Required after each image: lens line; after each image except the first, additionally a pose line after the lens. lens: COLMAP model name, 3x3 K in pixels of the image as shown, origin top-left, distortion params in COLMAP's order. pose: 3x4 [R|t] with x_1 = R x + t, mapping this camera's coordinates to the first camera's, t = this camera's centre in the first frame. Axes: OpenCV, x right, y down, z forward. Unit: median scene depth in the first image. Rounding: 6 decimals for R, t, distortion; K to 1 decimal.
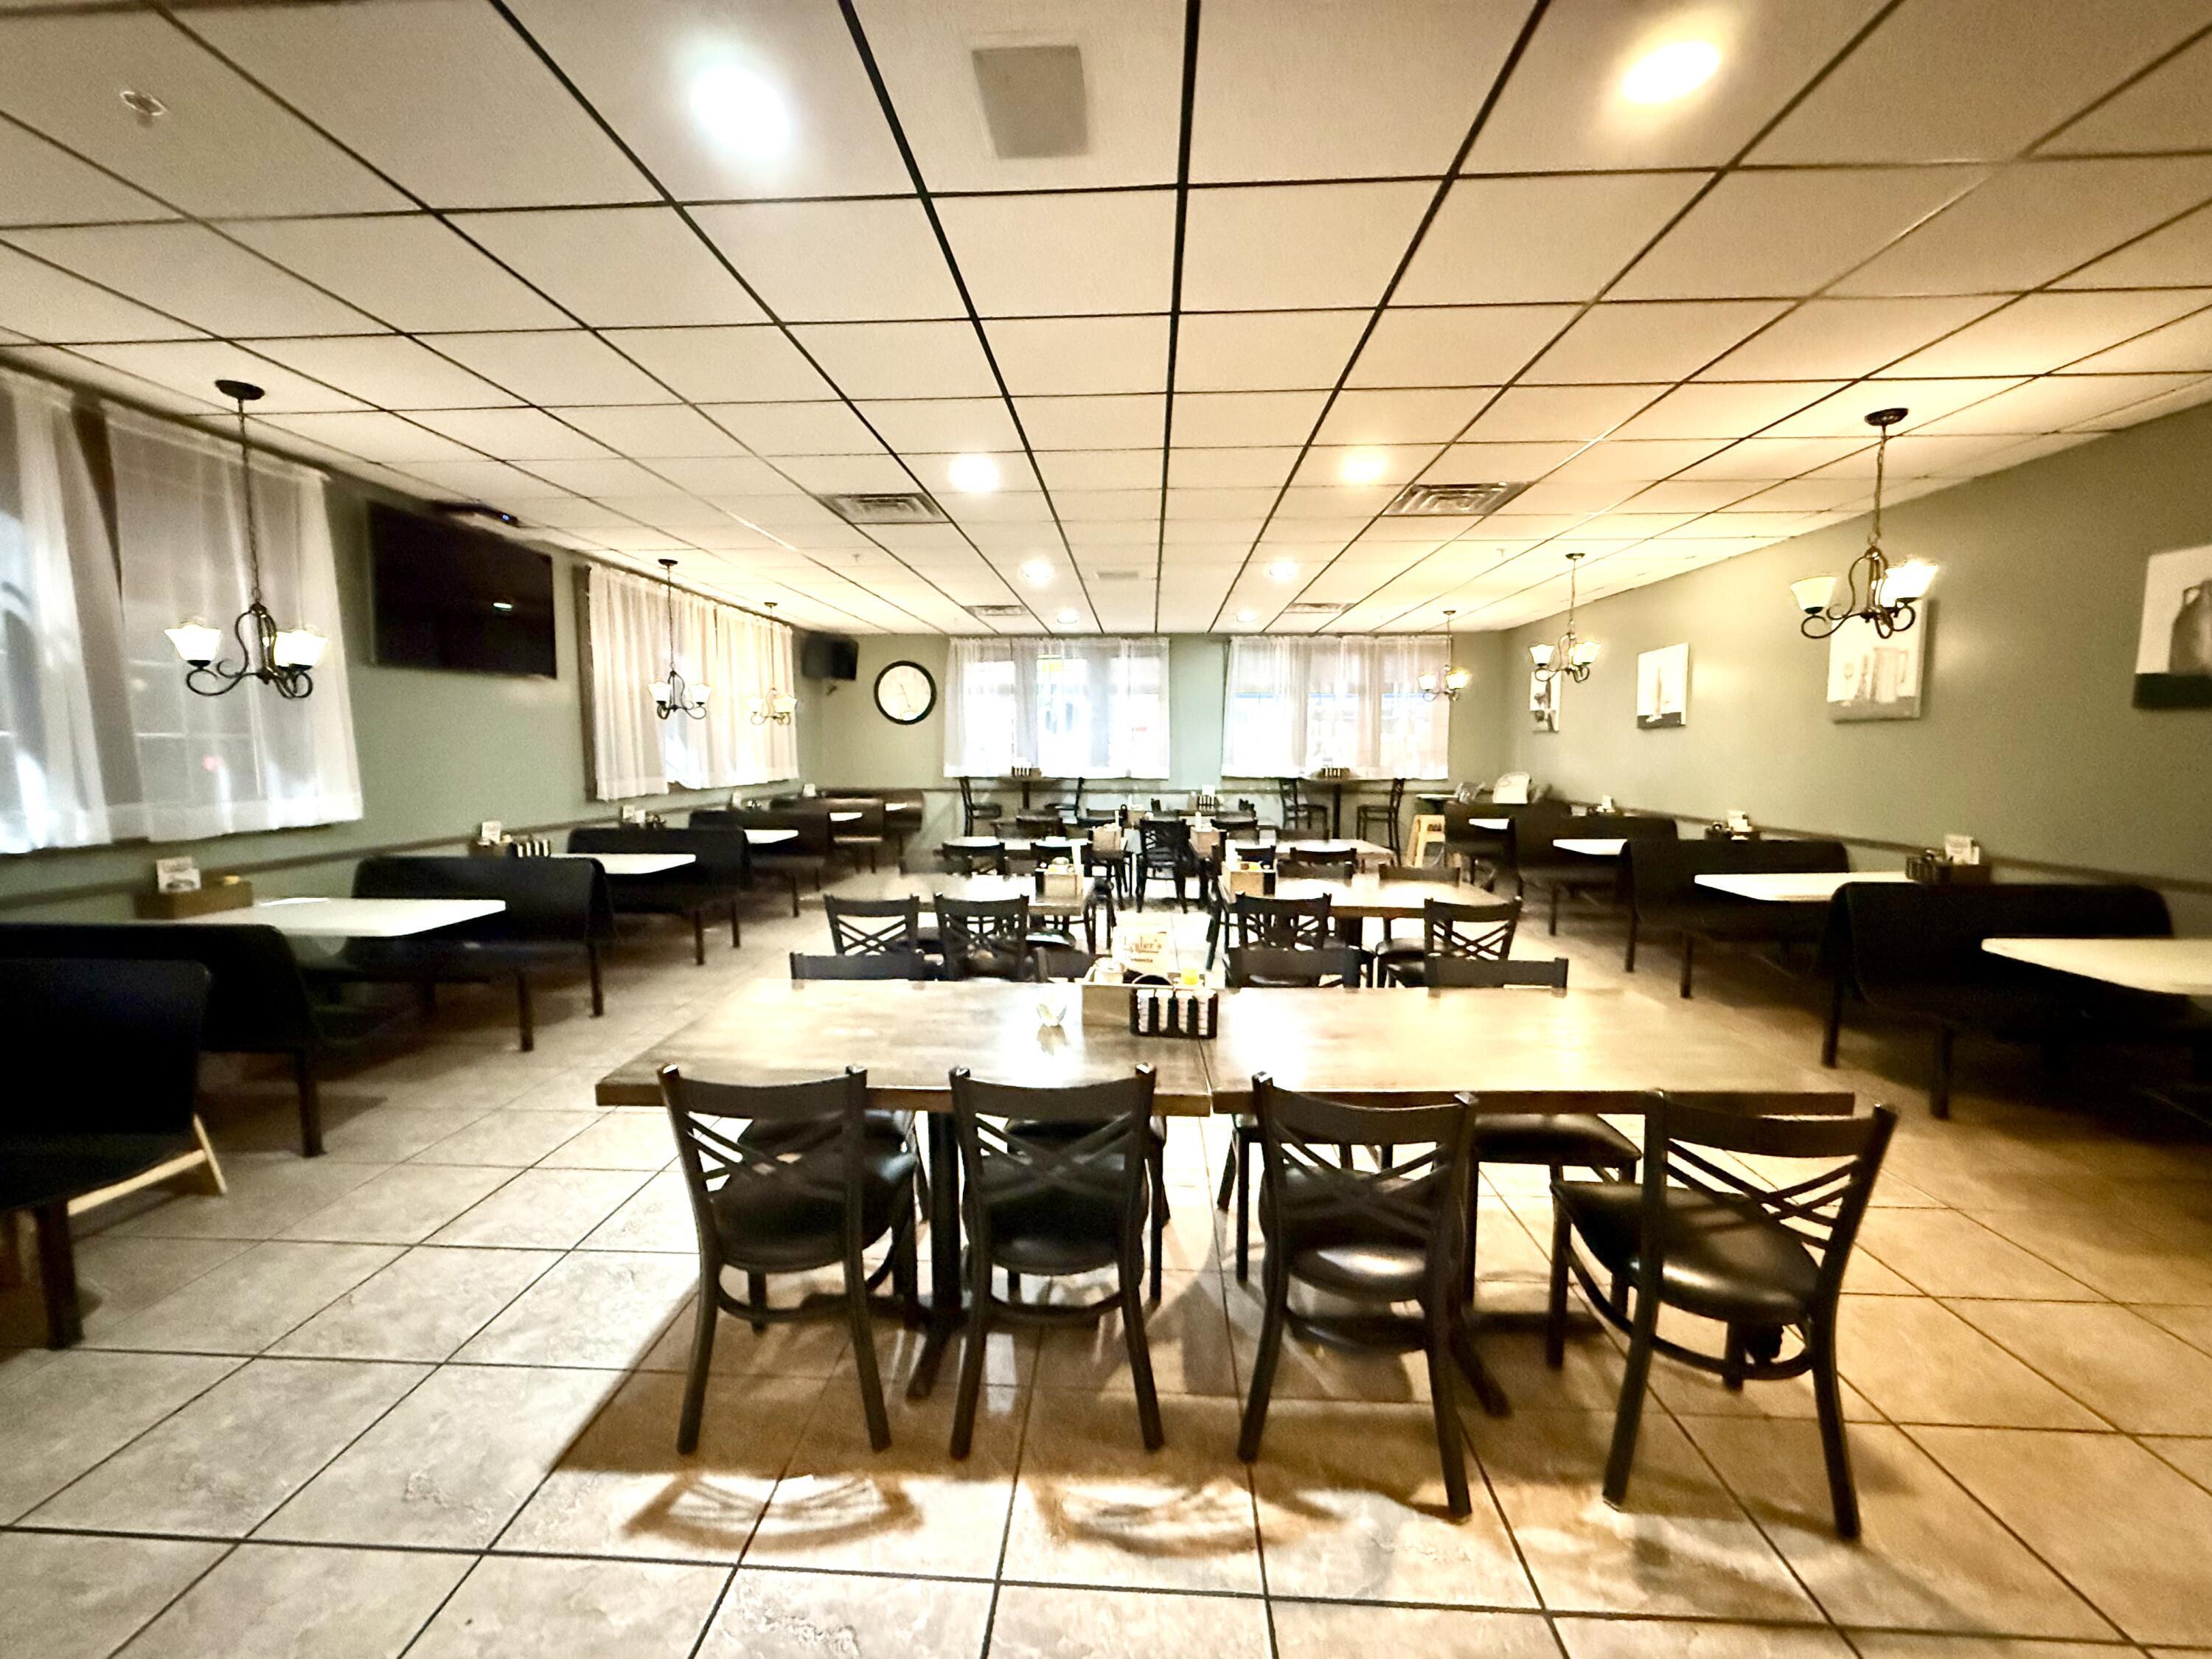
lens RADIAL K [[880.0, 0, 1095.1], [0, 880.0, 839.9], [0, 0, 1]] dist [-0.000754, -0.000069]
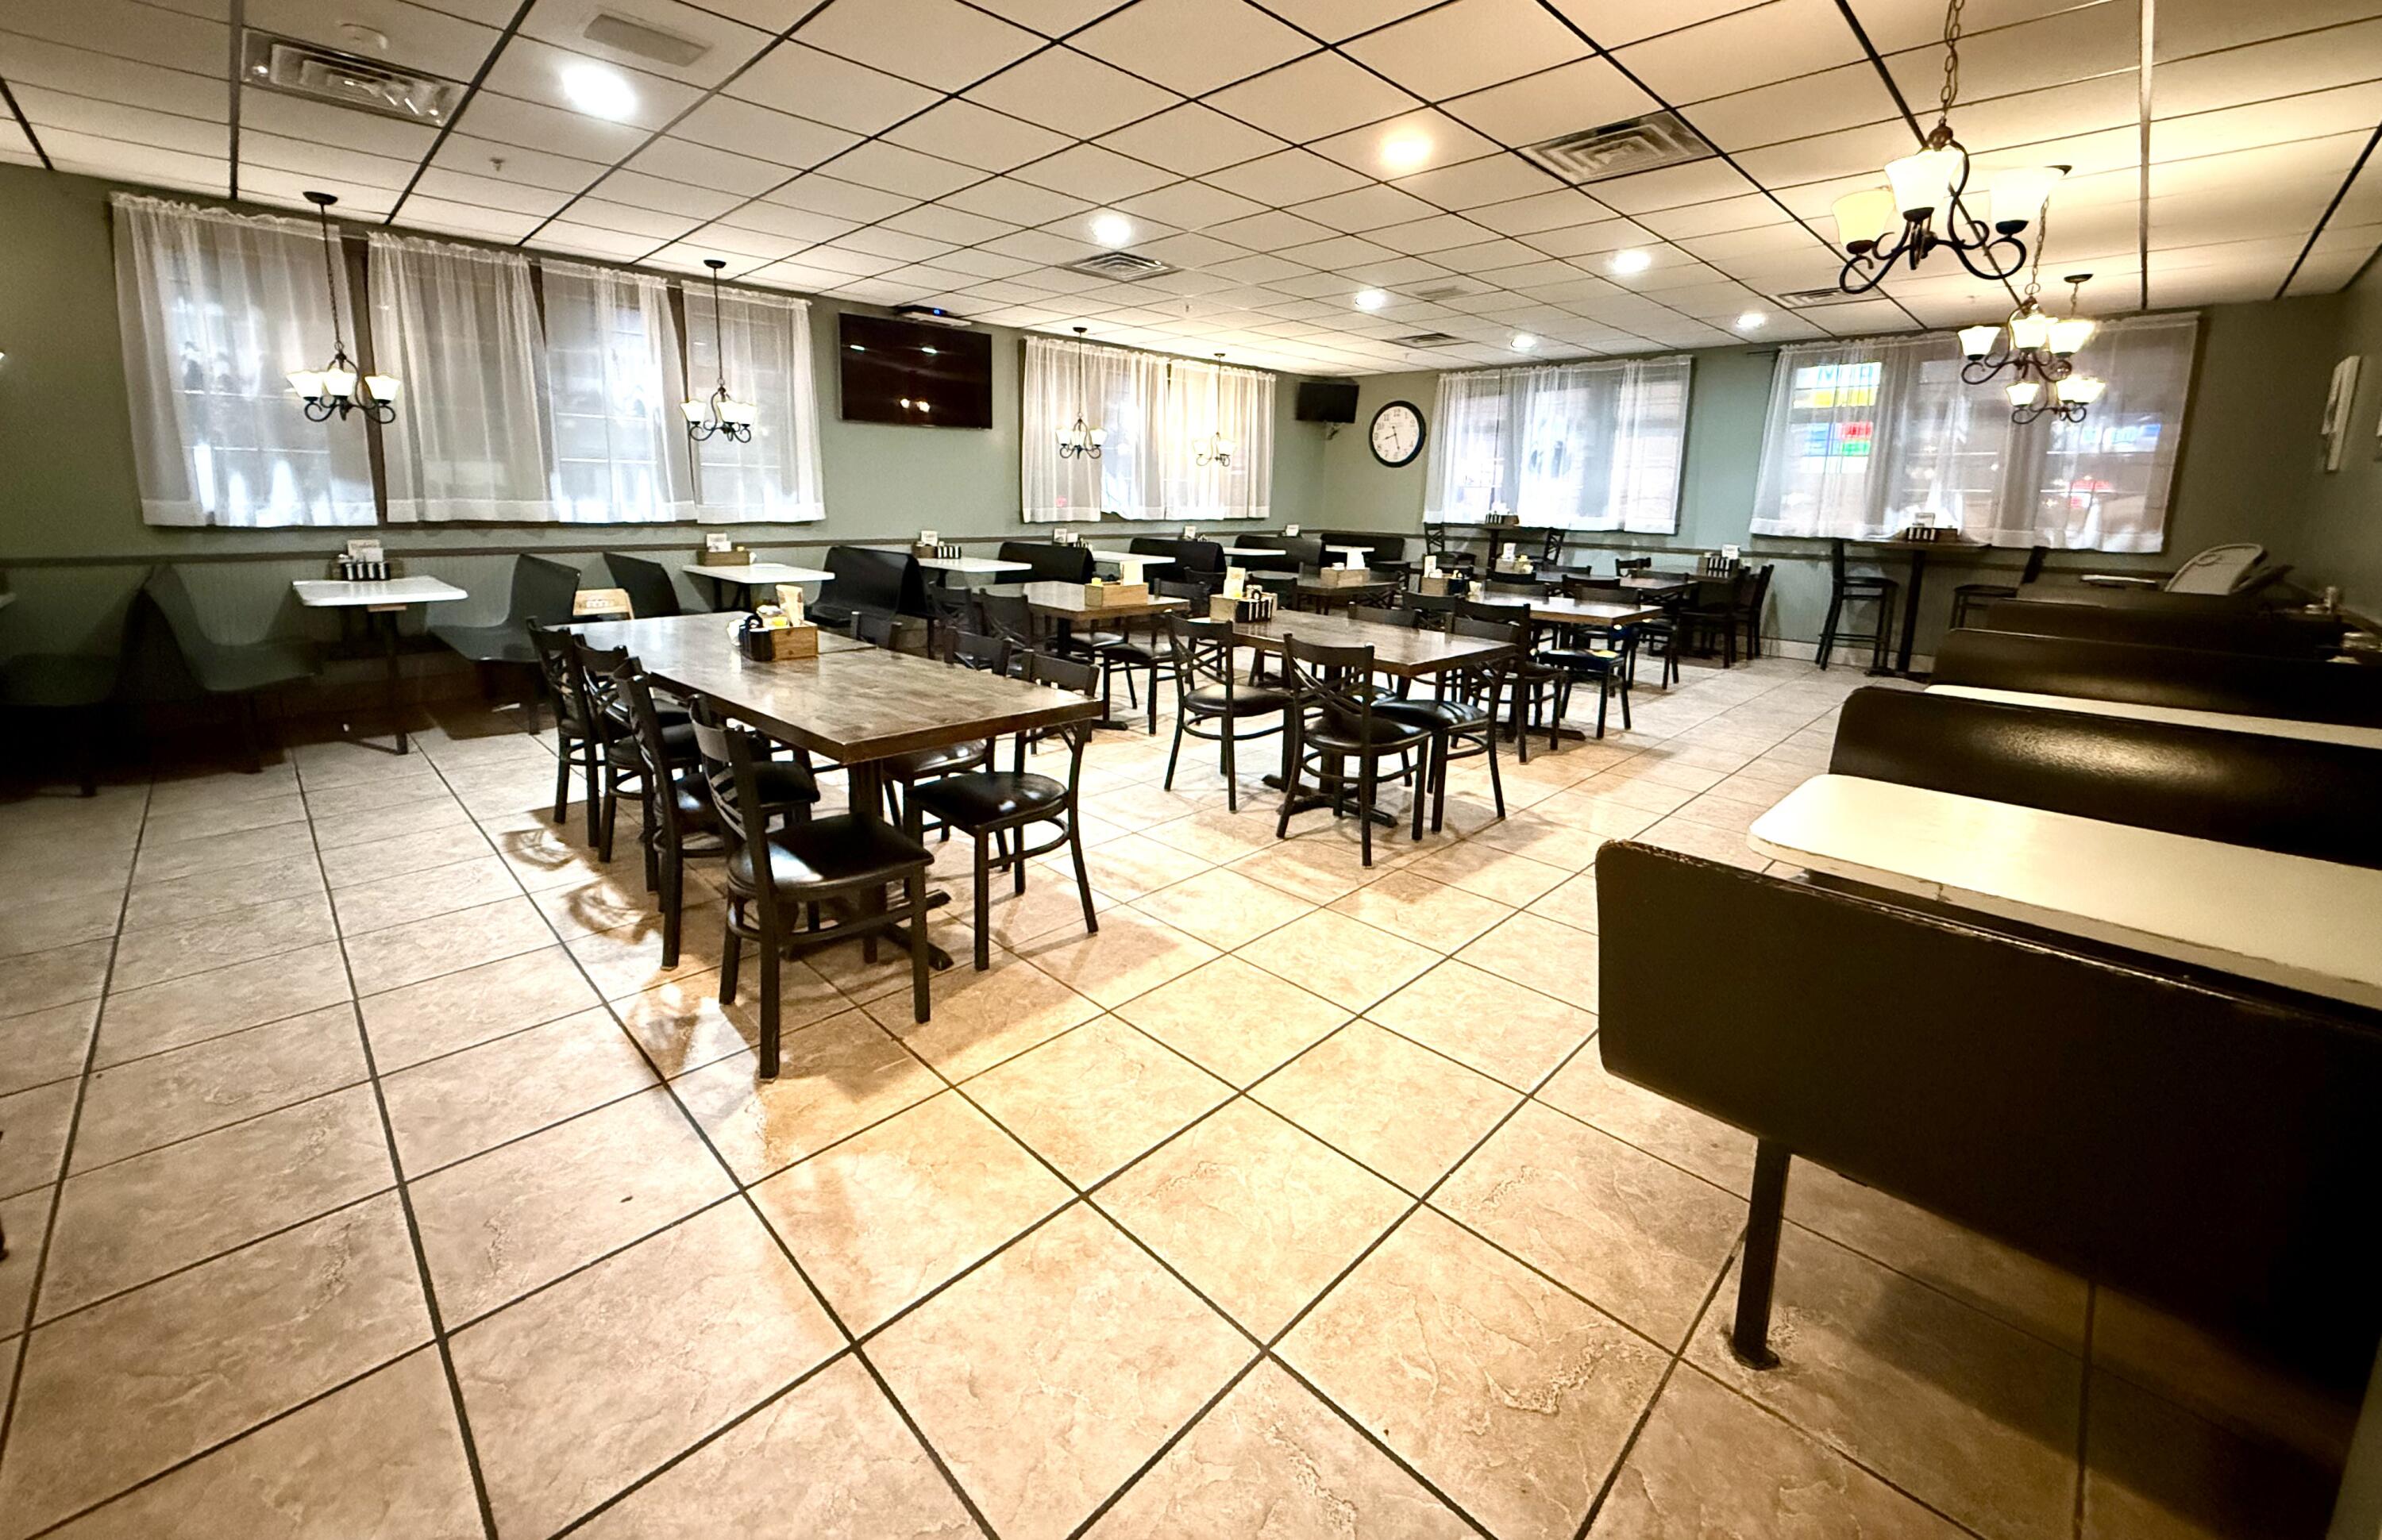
lens RADIAL K [[958.3, 0, 1209.3], [0, 958.3, 665.8], [0, 0, 1]] dist [-0.003460, 0.000040]
pose [[0.746885, 0.129765, -0.652168, 0.490703], [-0.089537, 0.991468, 0.094736, 0.006175], [0.658897, -0.012364, 0.752131, 0.091792]]
